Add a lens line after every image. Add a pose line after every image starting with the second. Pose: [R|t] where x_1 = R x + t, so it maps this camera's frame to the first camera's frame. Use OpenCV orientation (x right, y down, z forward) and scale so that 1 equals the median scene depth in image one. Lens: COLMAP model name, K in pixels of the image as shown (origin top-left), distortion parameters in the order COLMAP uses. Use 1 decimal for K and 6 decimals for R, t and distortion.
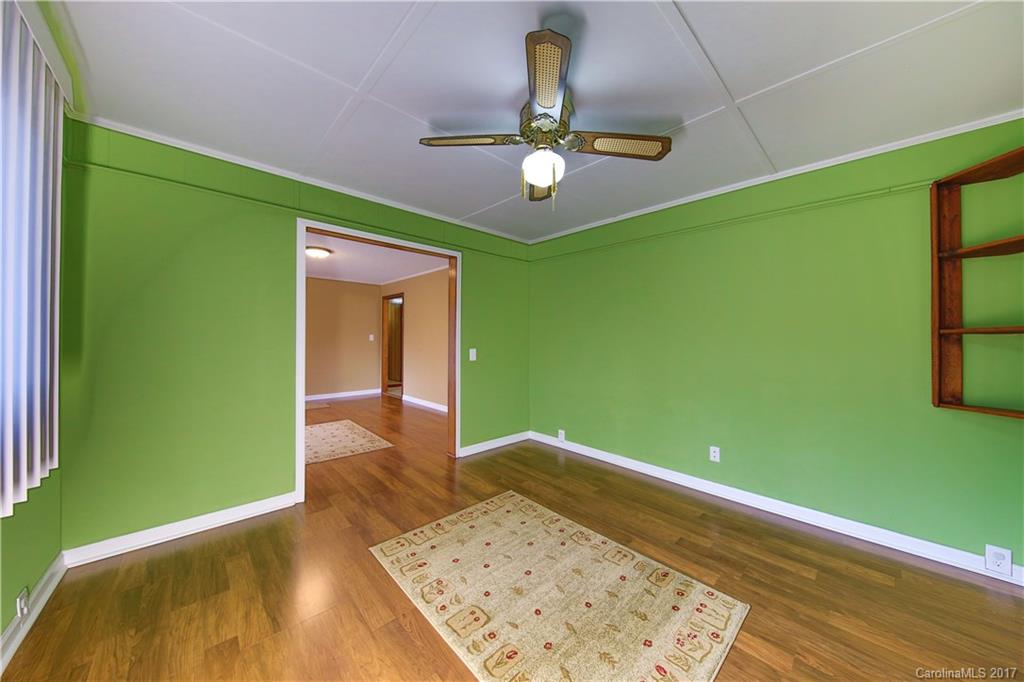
lens RADIAL K [[339.8, 0, 501.4], [0, 339.8, 337.5], [0, 0, 1]] dist [-0.012809, -0.000122]
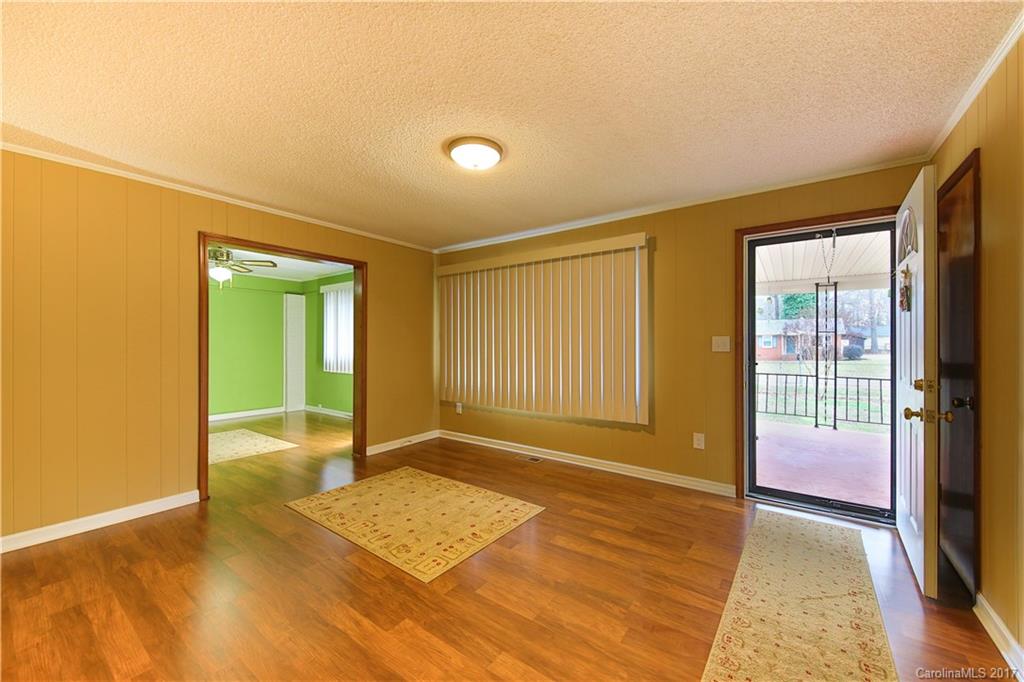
lens RADIAL K [[400.5, 0, 514.6], [0, 400.5, 343.8], [0, 0, 1]] dist [0.001952, -0.002584]
pose [[0.979700, -0.006259, 0.200374, 0.165188], [0.005017, 0.999965, 0.006707, 0.001272], [-0.200409, -0.005565, 0.979697, -0.663966]]
